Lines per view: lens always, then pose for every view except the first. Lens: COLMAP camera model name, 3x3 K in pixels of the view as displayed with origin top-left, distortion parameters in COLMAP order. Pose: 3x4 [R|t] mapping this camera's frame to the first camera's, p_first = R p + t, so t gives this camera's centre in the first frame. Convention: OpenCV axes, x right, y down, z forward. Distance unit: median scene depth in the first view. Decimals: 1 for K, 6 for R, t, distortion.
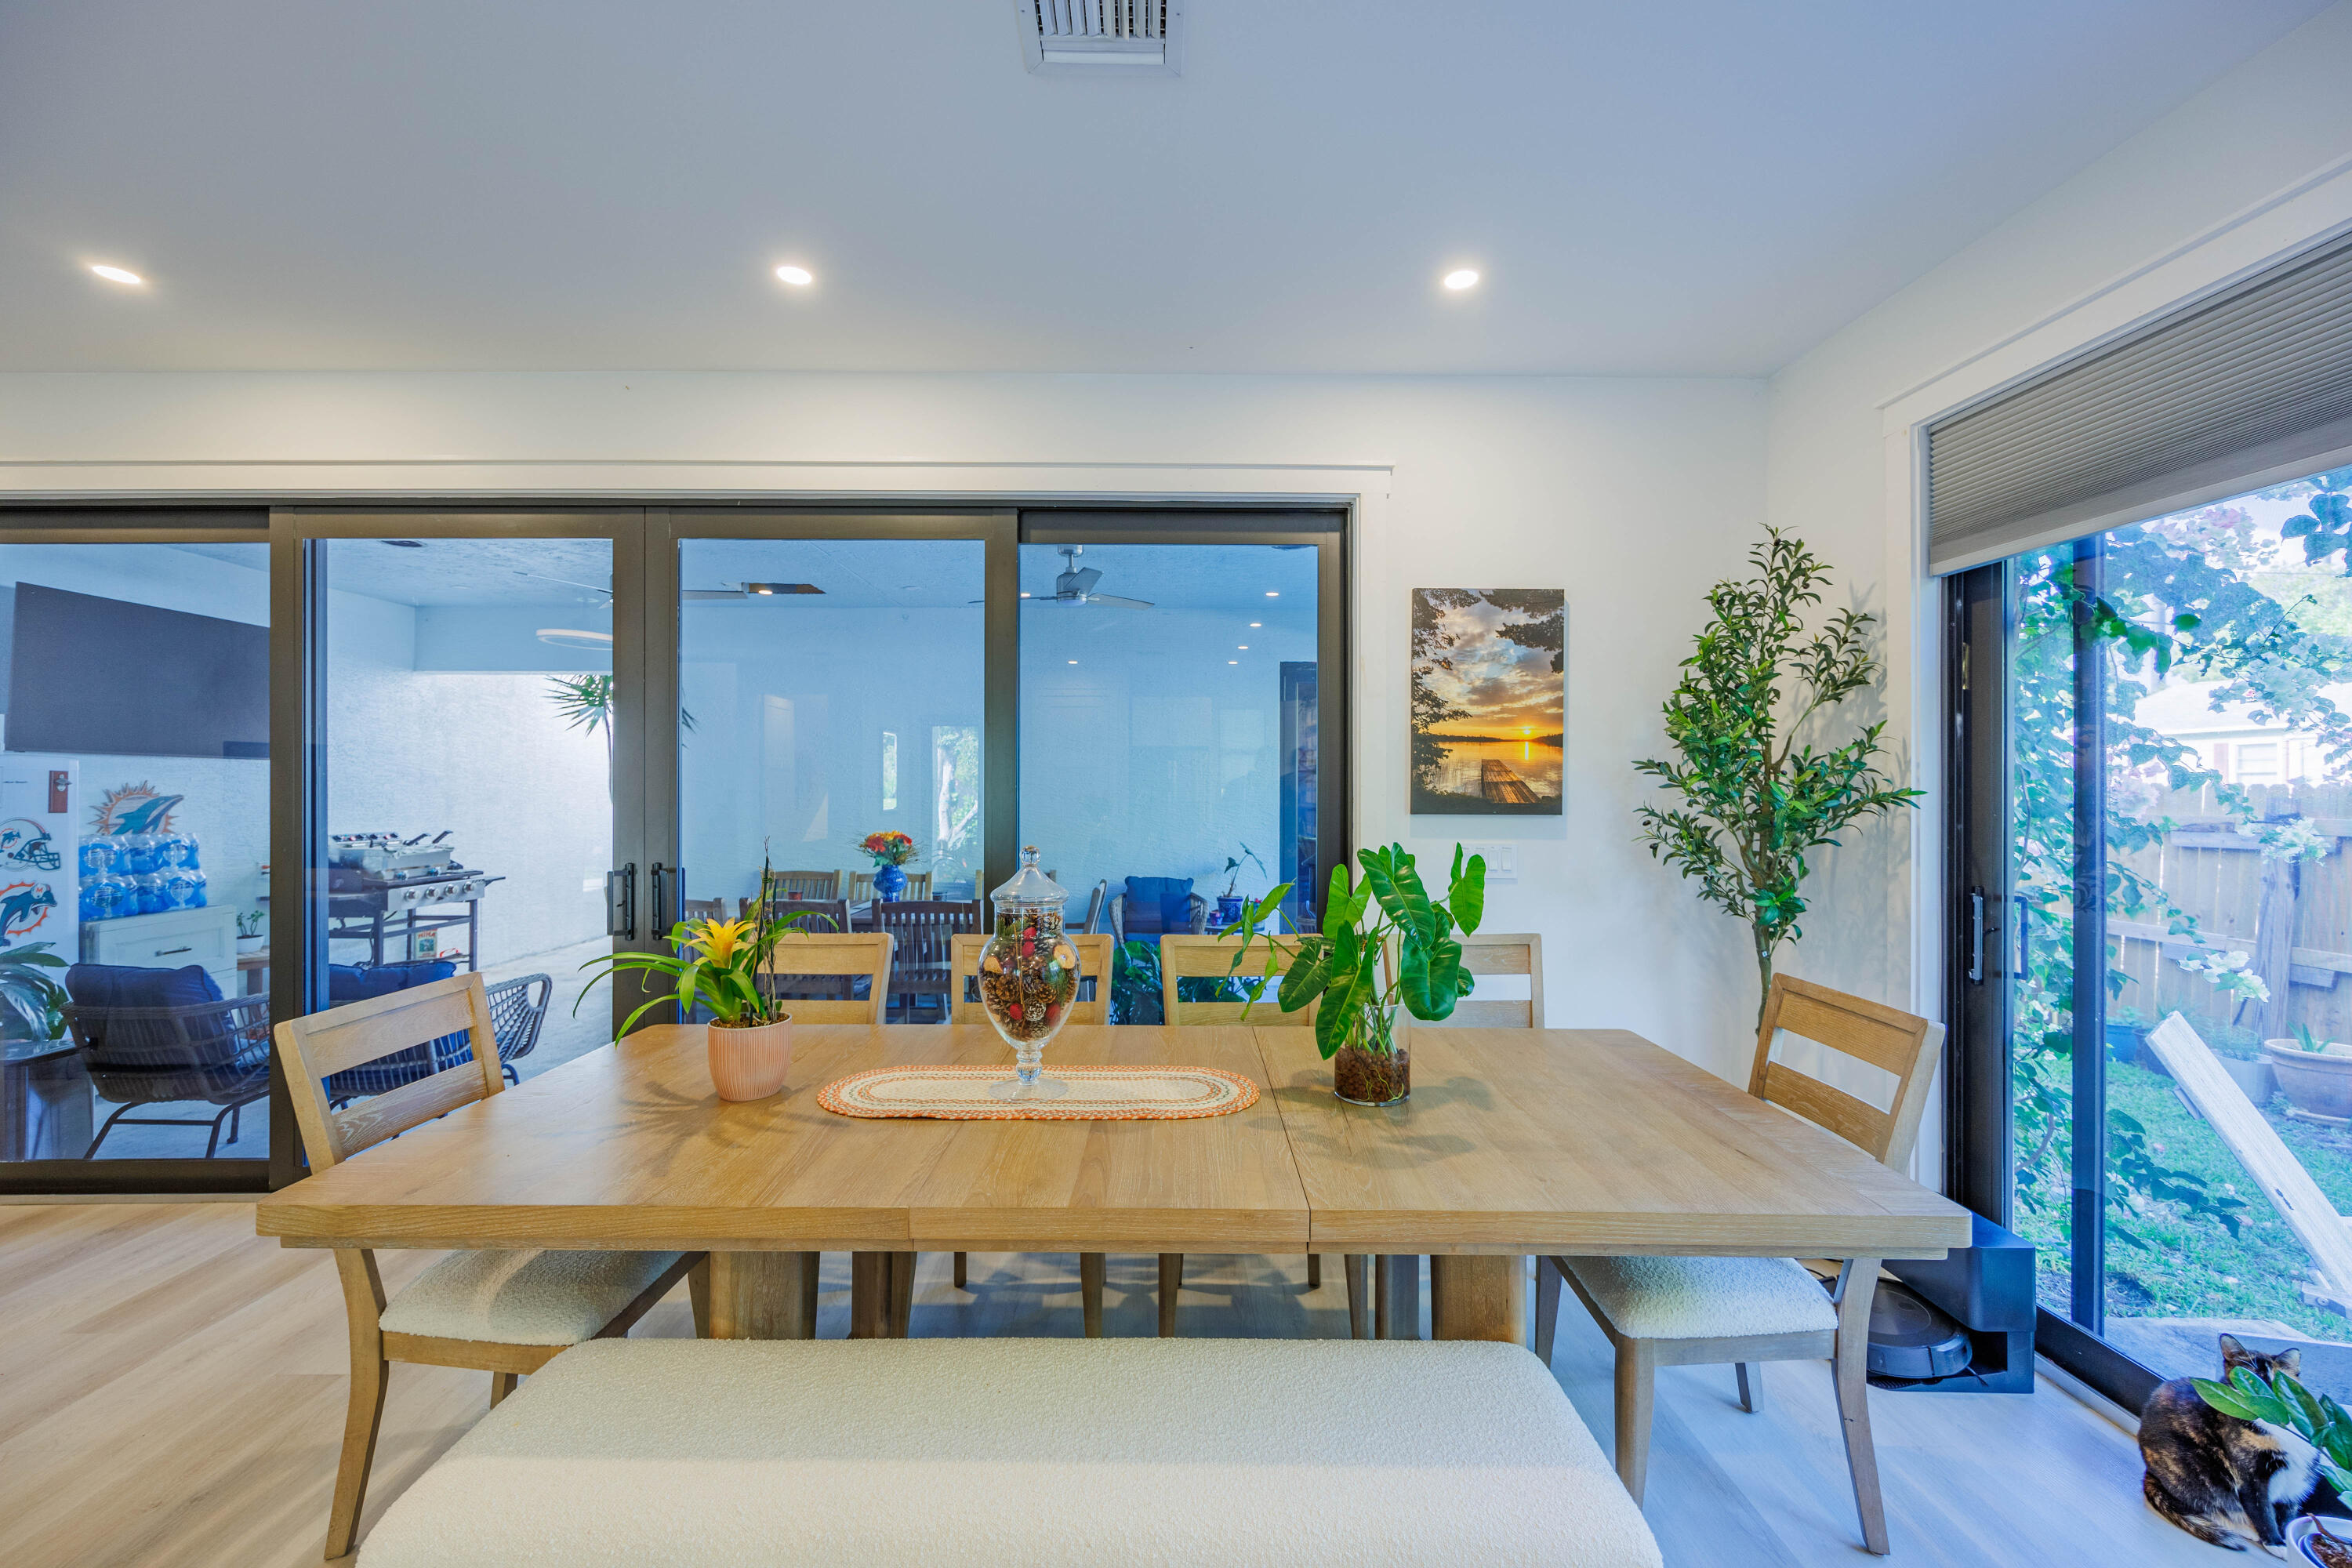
lens RADIAL K [[932.3, 0, 1182.0], [0, 932.3, 787.2], [0, 0, 1]] dist [-0.000582, -0.000494]
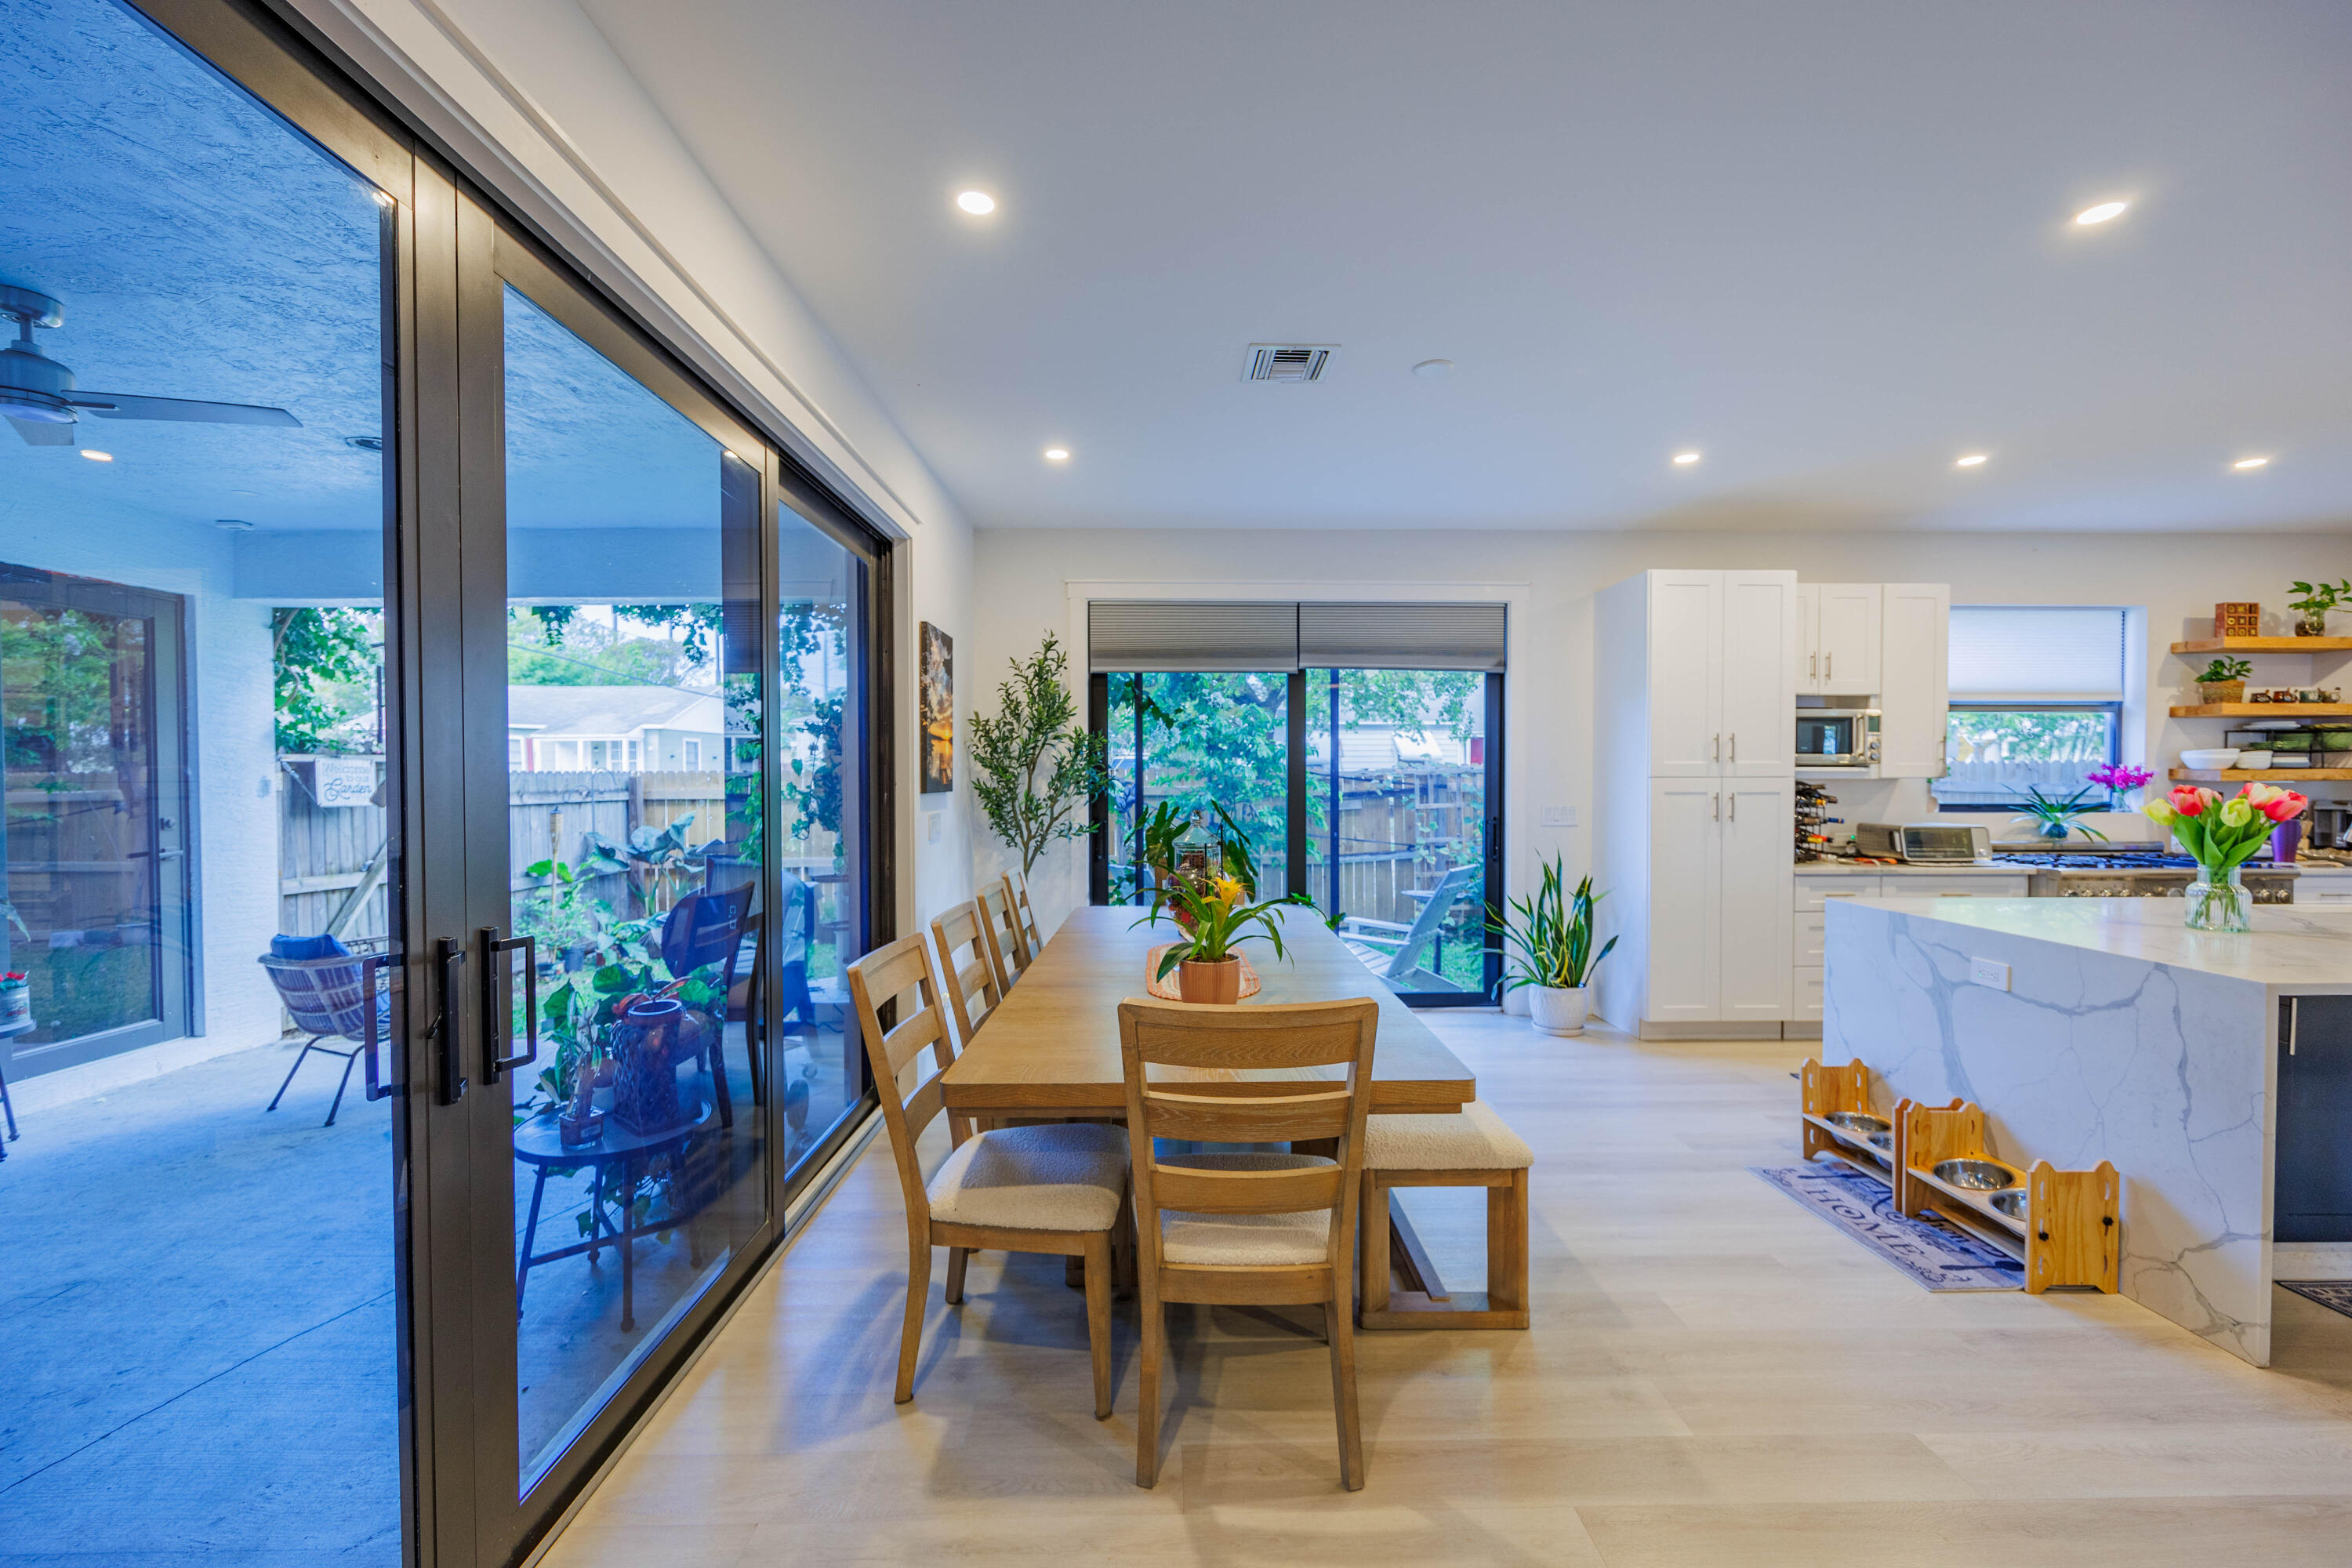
lens RADIAL K [[932.3, 0, 1174.1], [0, 932.3, 788.7], [0, 0, 1]] dist [-0.000582, -0.000494]
pose [[0.011416, -0.018035, 0.999772, -1.061848], [0.003953, 0.999830, 0.017991, 0.000083], [-0.999927, 0.003747, 0.011486, 0.634612]]
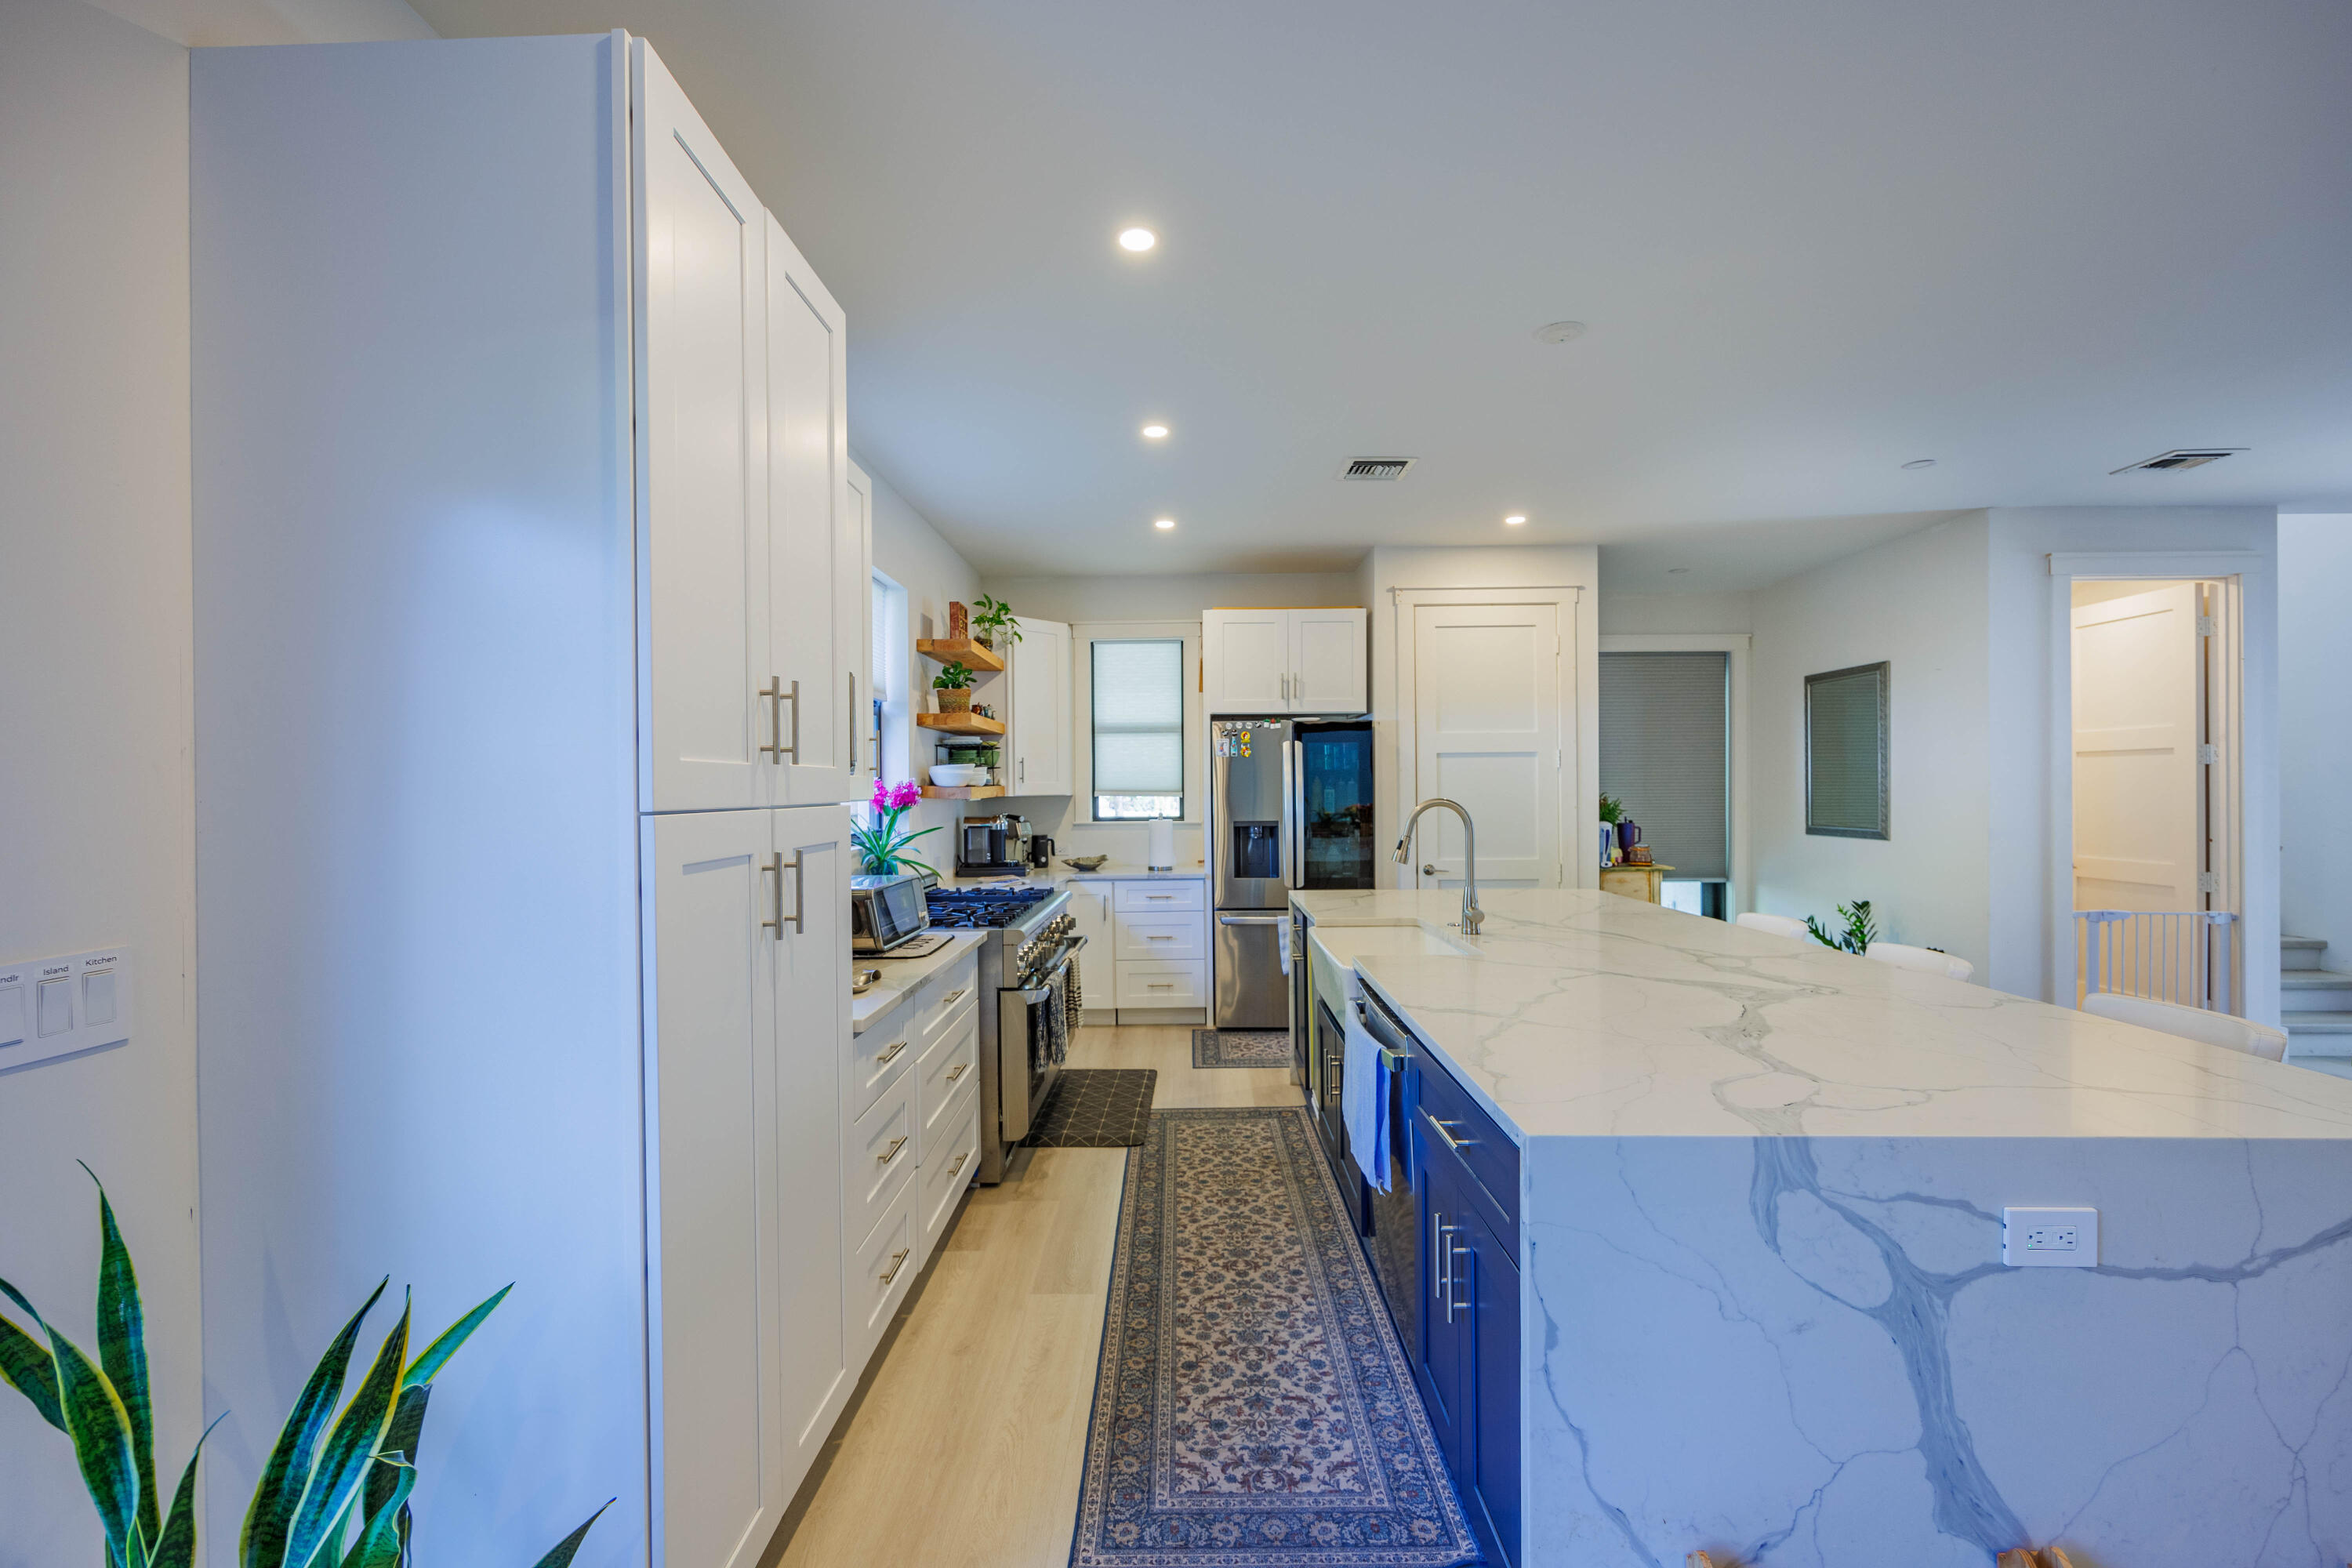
lens RADIAL K [[932.3, 0, 1132.0], [0, 932.3, 781.9], [0, 0, 1]] dist [-0.000582, -0.000494]
pose [[-0.998389, 0.009076, 0.056002, 0.221330], [0.009018, 0.999959, -0.001284, 0.000154], [-0.056011, -0.000777, -0.998430, 0.276561]]
